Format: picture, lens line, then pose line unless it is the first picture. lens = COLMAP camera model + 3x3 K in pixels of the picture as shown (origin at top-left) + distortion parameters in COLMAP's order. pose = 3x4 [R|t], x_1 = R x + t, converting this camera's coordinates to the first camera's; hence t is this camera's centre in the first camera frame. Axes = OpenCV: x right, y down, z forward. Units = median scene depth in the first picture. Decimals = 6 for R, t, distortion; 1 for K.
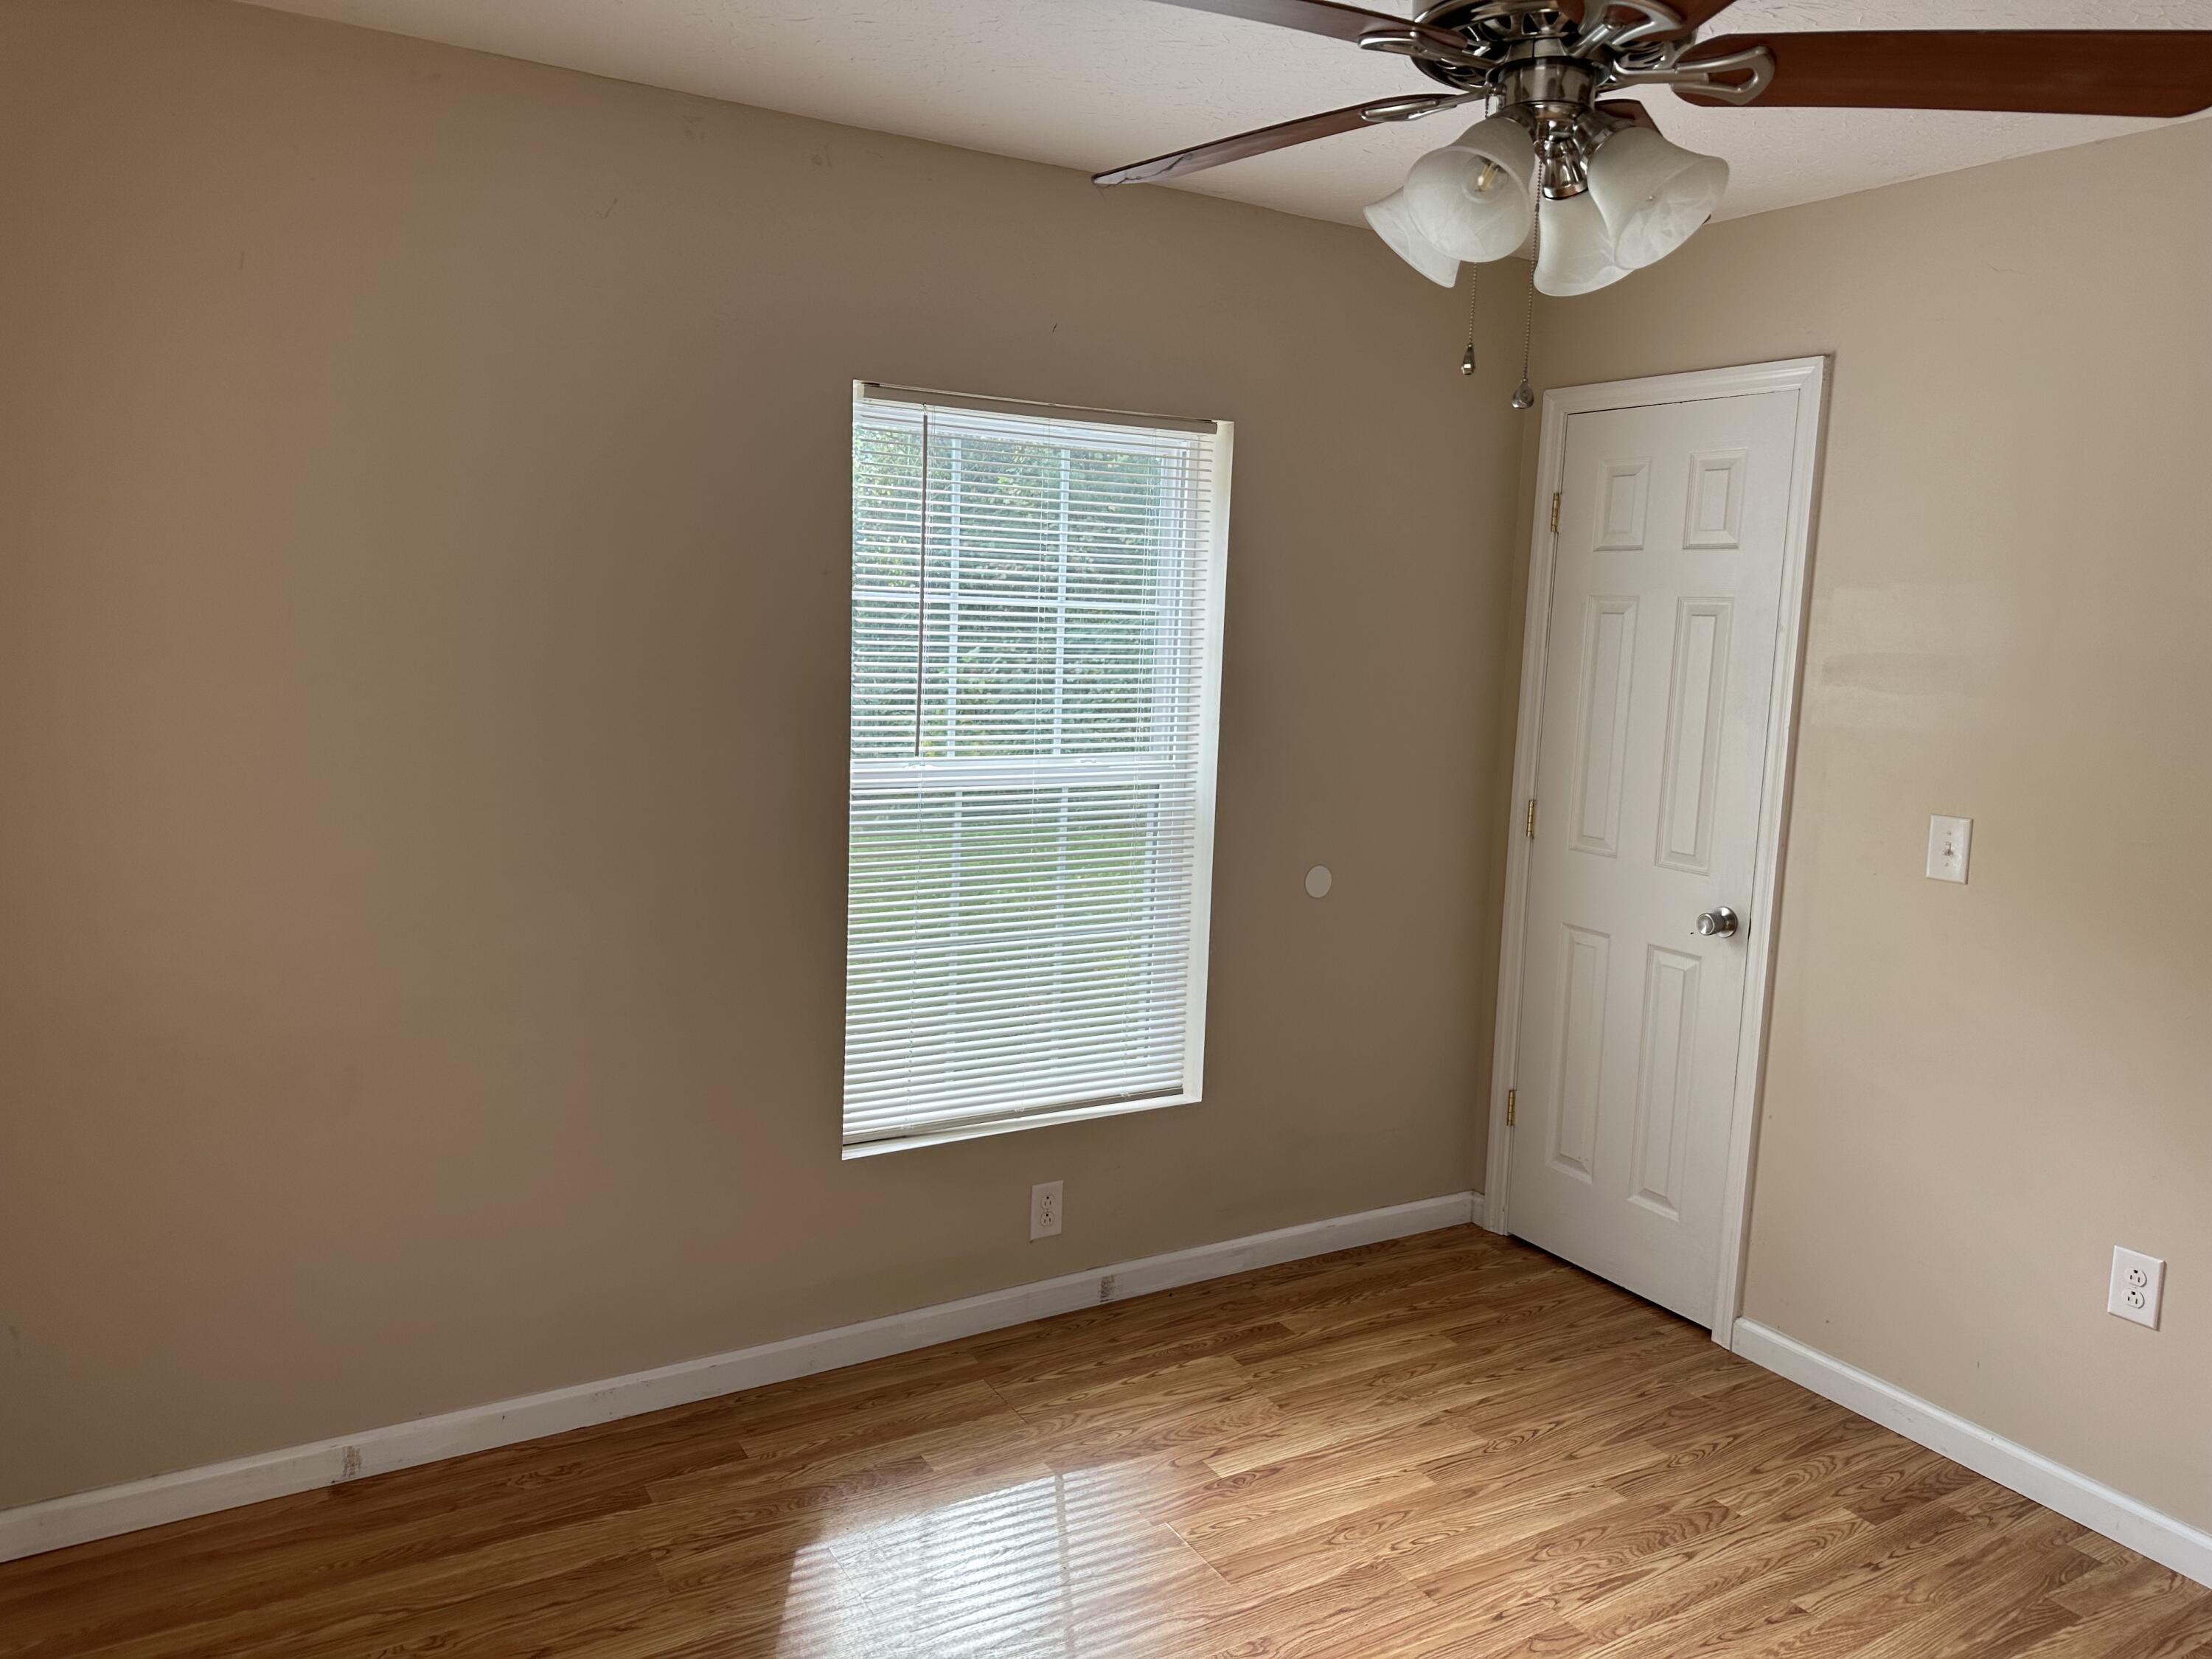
lens RADIAL K [[1561.2, 0, 1050.6], [0, 1561.2, 825.6], [0, 0, 1]] dist [0.124627, -0.138667]
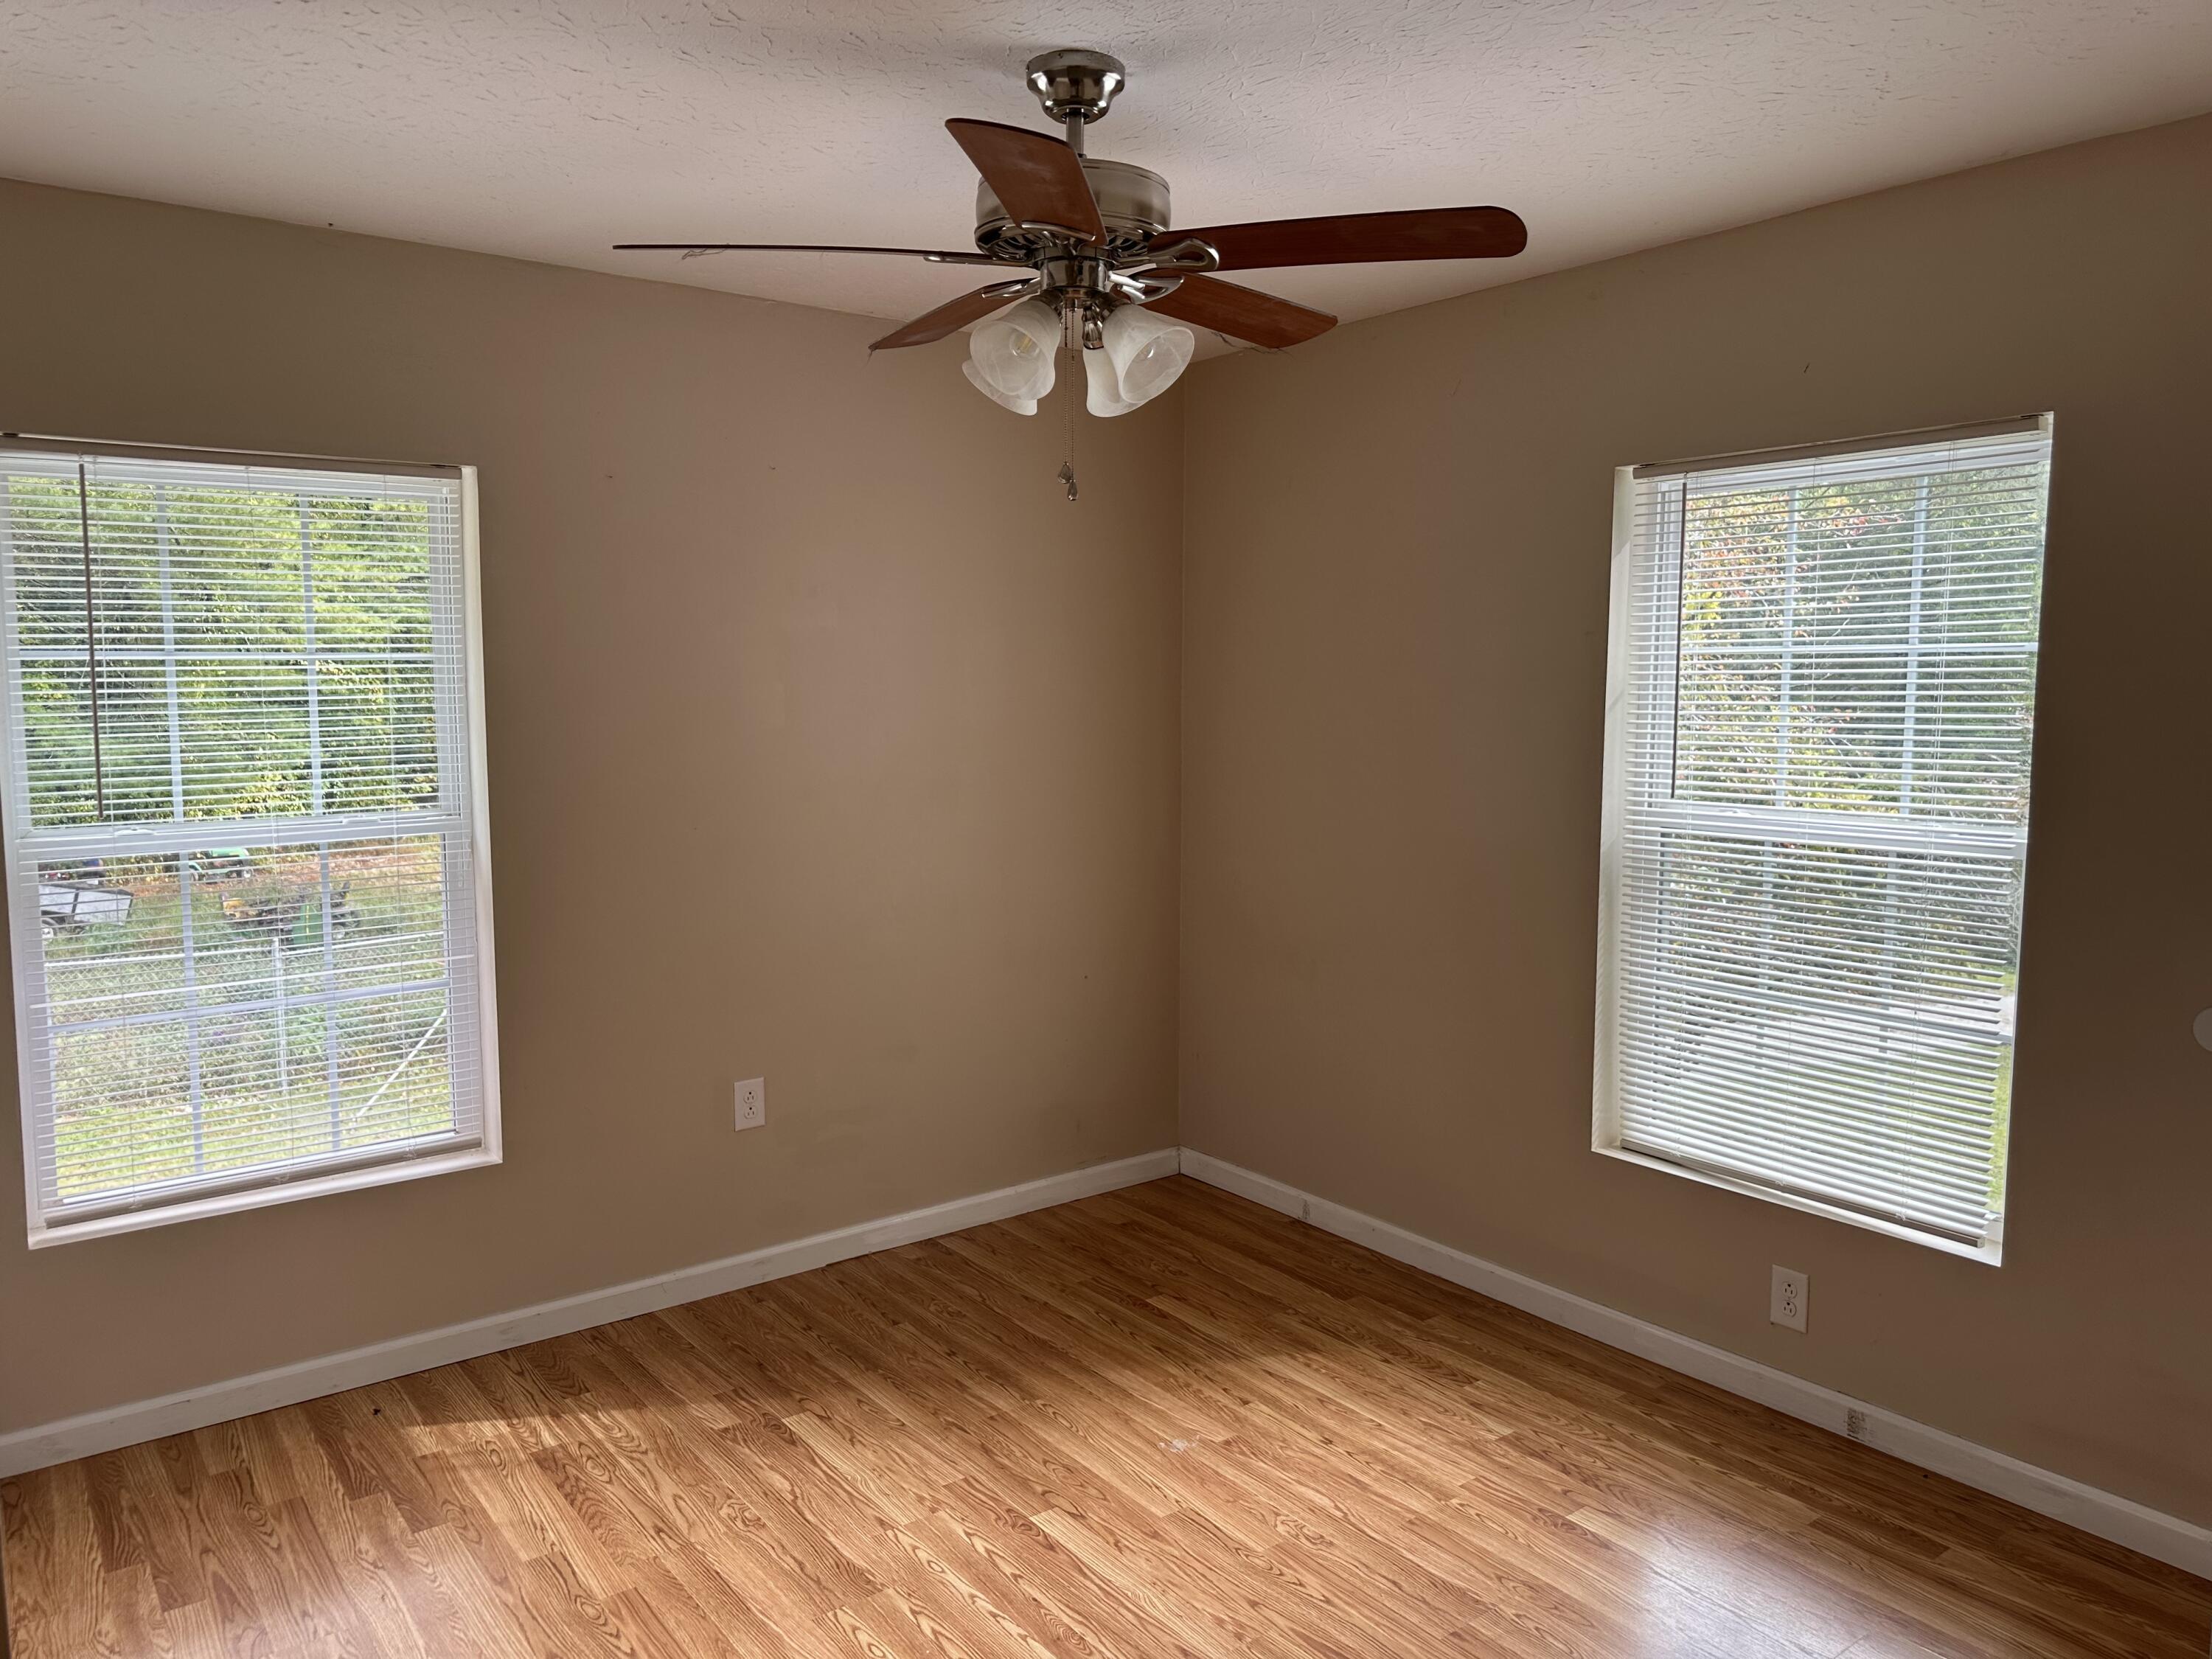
lens RADIAL K [[1580.5, 0, 1106.0], [0, 1580.5, 829.5], [0, 0, 1]] dist [-0.001117, -0.003187]
pose [[0.109681, 0.066358, -0.991749, 0.936581], [-0.122502, 0.991065, 0.052764, -0.033102], [0.986389, 0.115704, 0.116830, 0.496884]]
